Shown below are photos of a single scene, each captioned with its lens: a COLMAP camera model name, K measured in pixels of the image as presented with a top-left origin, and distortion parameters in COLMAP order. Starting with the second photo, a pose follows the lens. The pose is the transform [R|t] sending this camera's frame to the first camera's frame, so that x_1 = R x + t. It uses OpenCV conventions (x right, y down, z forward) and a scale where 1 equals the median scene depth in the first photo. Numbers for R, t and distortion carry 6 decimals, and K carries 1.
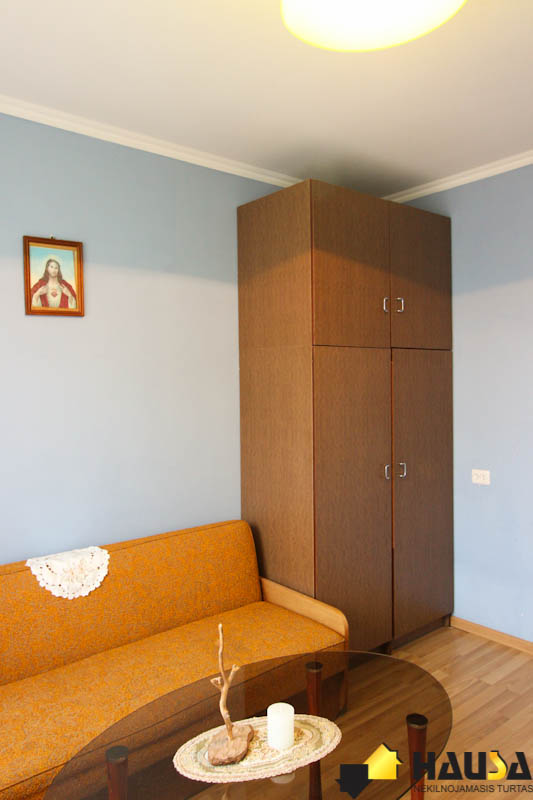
lens RADIAL K [[589.3, 0, 266.1], [0, 589.3, 394.6], [0, 0, 1]] dist [-0.000113, -0.000434]
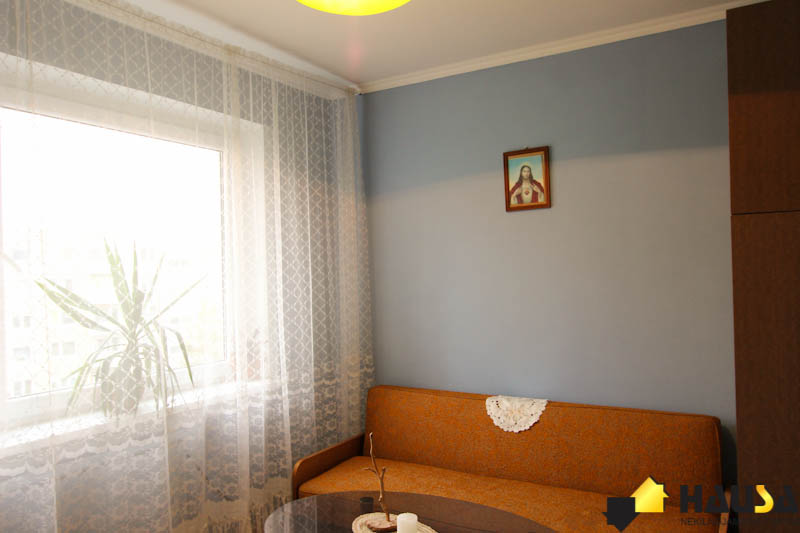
lens RADIAL K [[589.3, 0, 400.0], [0, 589.3, 268.9], [0, 0, 1]] dist [-0.000113, -0.000434]
pose [[0.375781, 0.000925, -0.926708, 0.707375], [-0.002337, 0.999997, 0.000051, -0.006425], [0.926705, 0.002146, 0.375782, 0.274370]]
